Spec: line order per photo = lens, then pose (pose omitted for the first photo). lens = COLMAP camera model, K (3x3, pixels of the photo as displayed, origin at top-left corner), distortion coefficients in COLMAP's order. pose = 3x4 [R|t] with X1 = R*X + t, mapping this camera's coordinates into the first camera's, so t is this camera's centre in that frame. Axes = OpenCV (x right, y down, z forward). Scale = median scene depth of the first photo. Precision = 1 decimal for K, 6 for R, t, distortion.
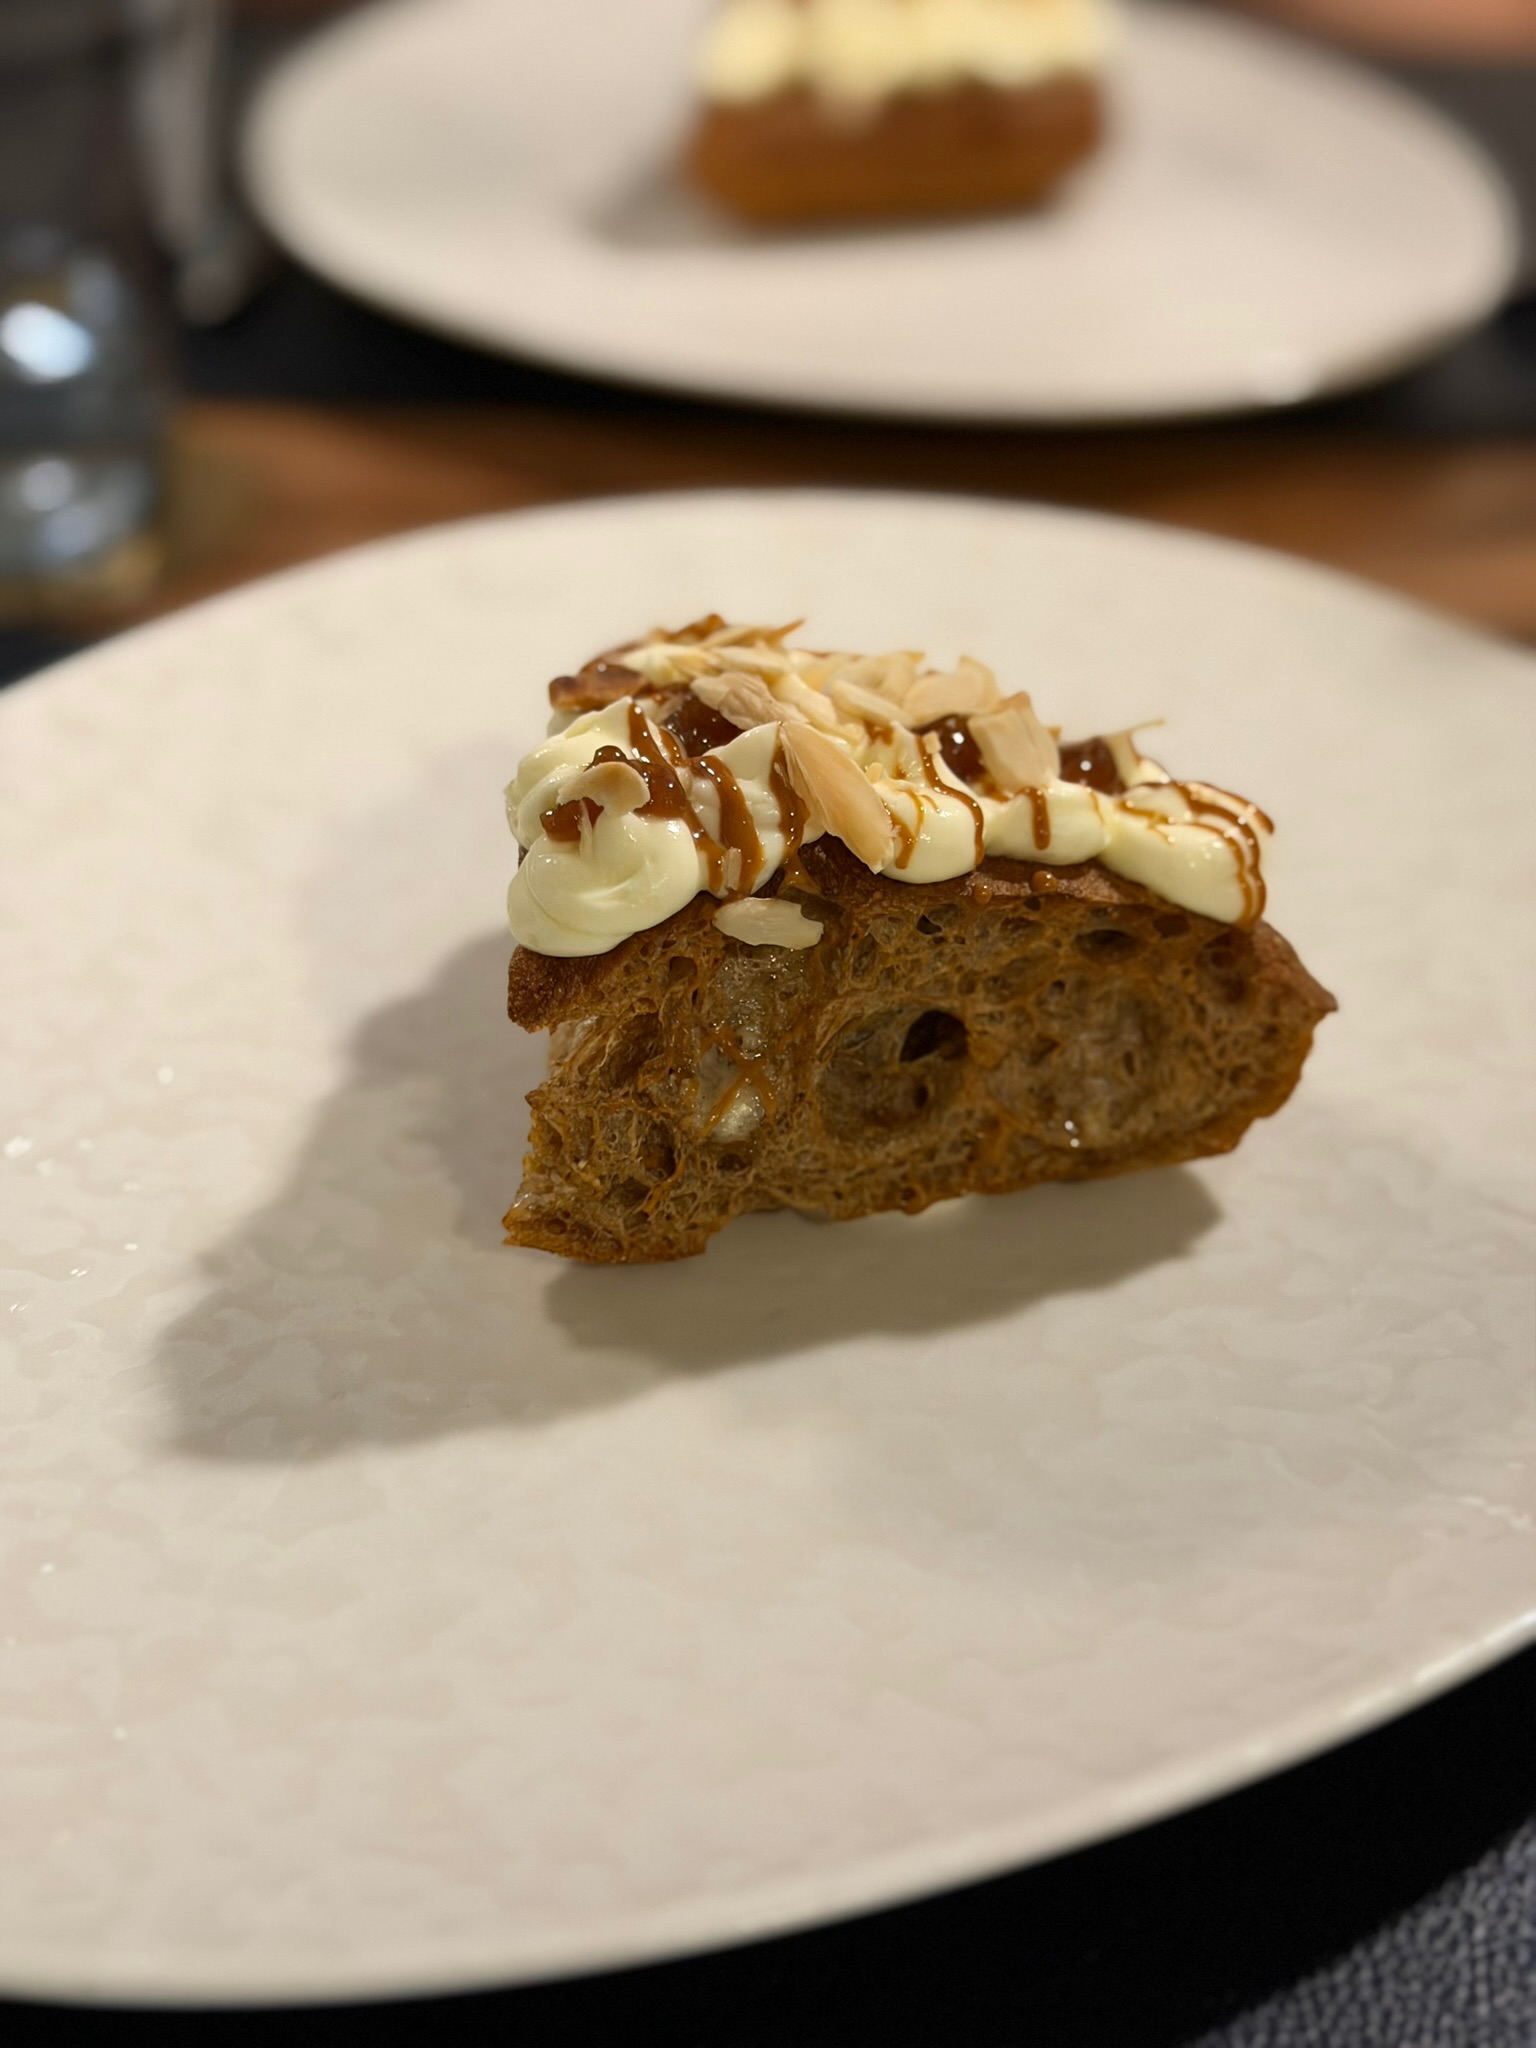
lens RADIAL K [[3060.6, 0, 768.0], [0, 3060.6, 1024.0], [0, 0, 1]] dist [0.135178, -0.023810]
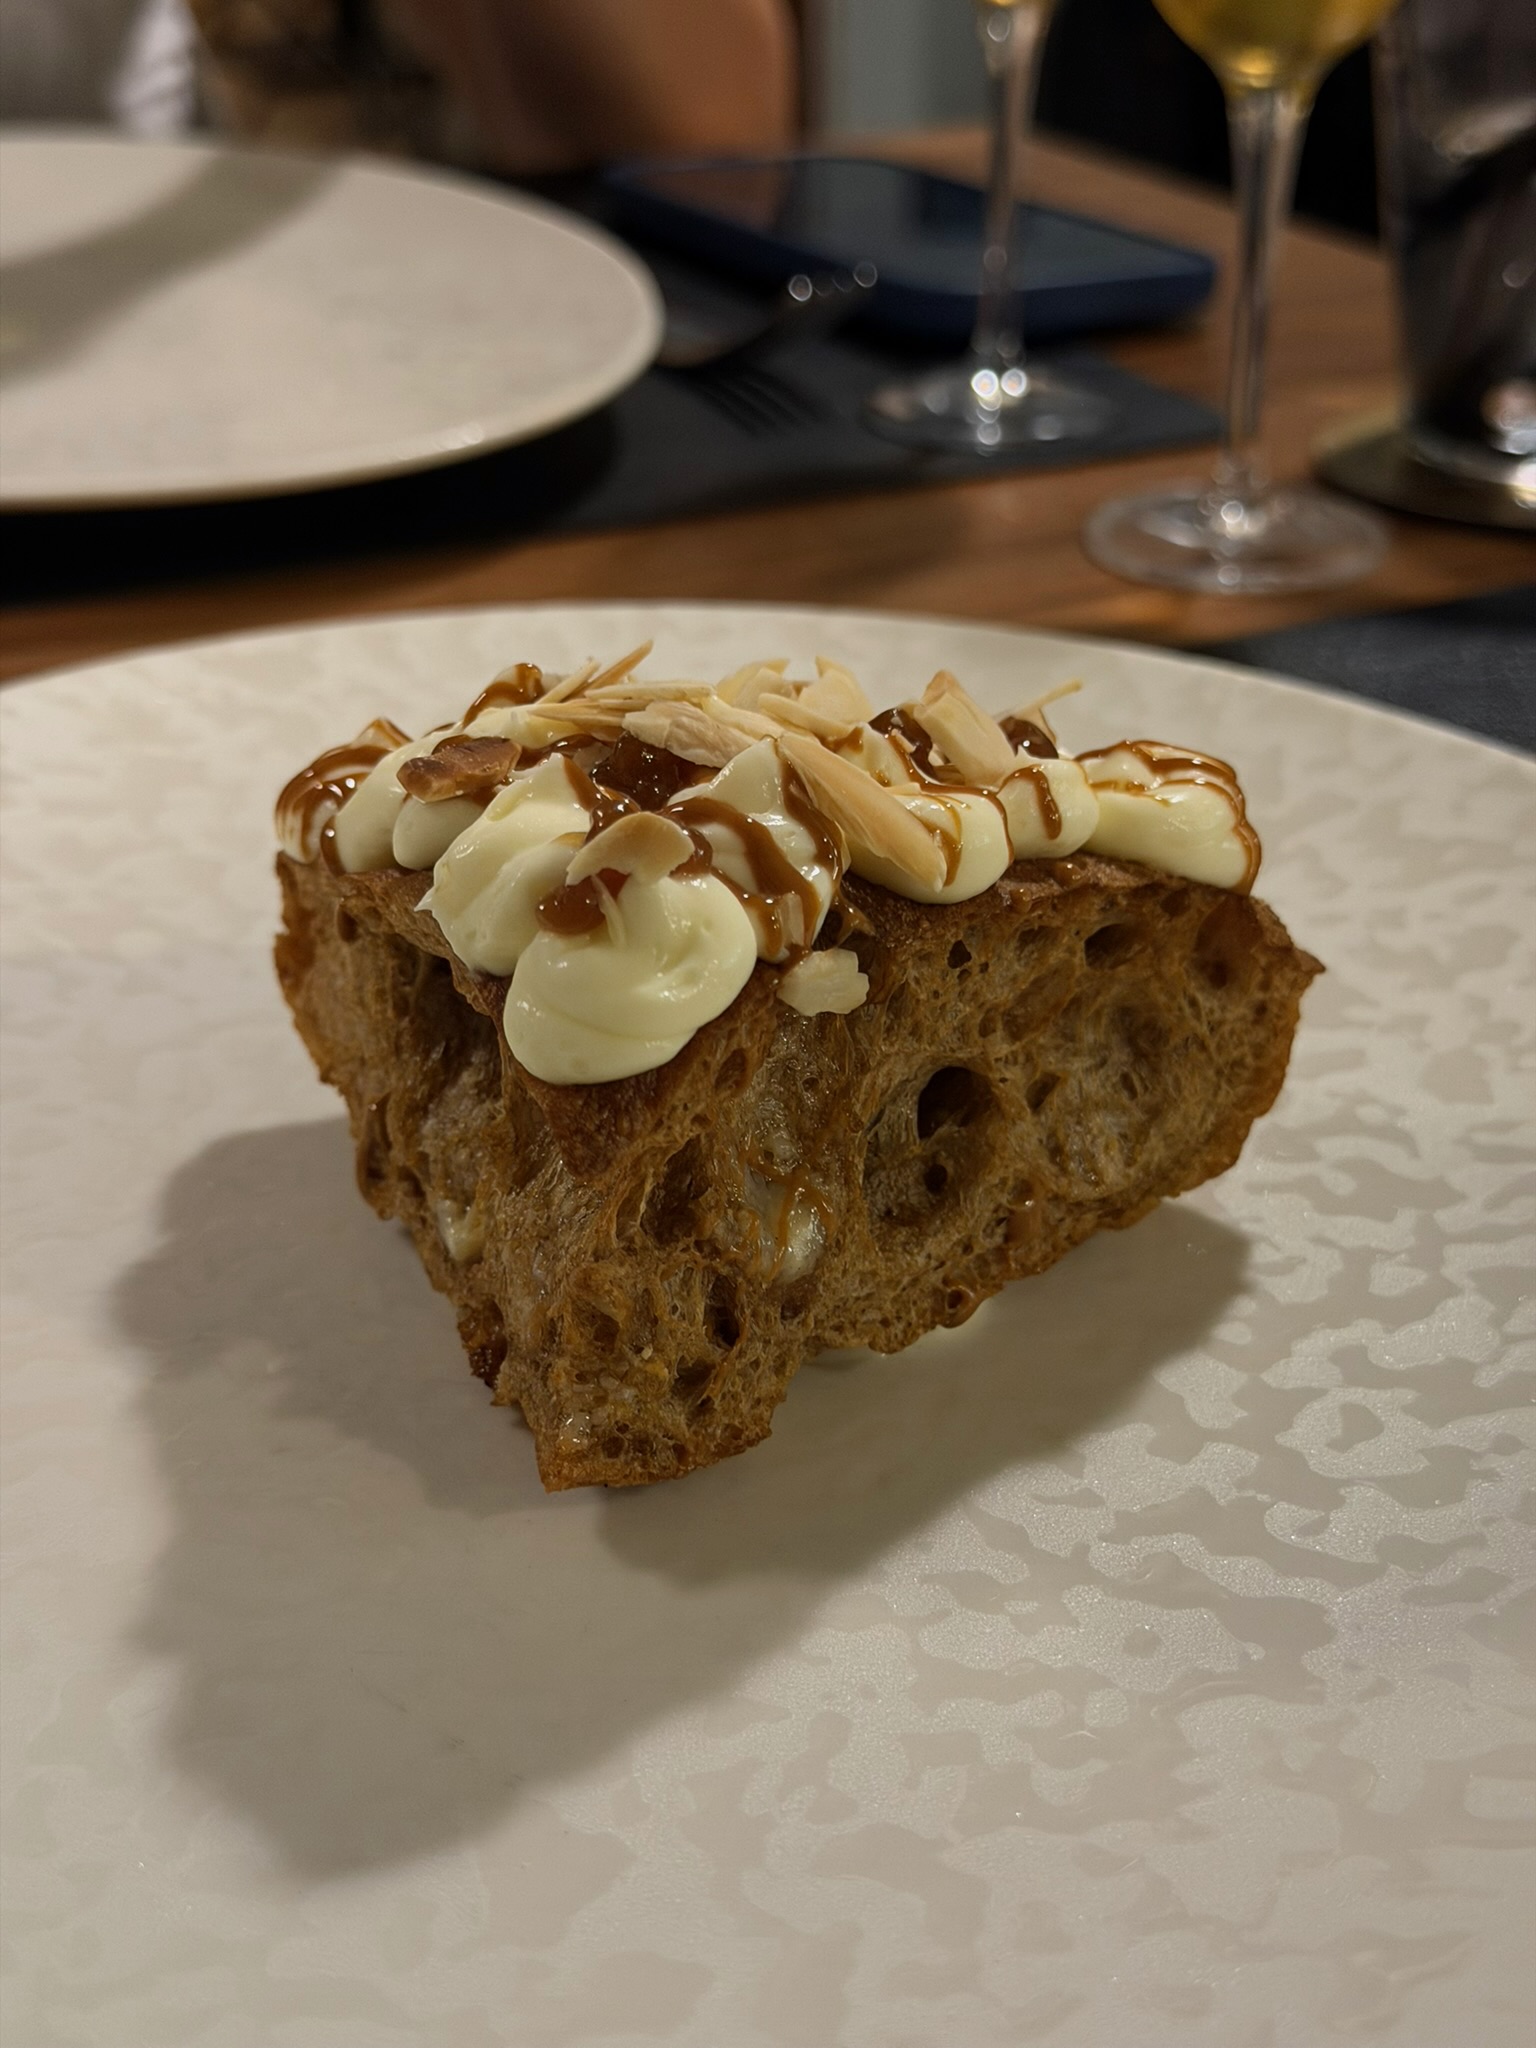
lens RADIAL K [[3060.6, 0, 768.0], [0, 3060.6, 1024.0], [0, 0, 1]] dist [0.135178, -0.023810]
pose [[0.891734, -0.222479, 0.394097, -0.312205], [0.257995, 0.965367, -0.038794, 0.003783], [-0.371818, 0.136269, 0.918250, 0.268474]]
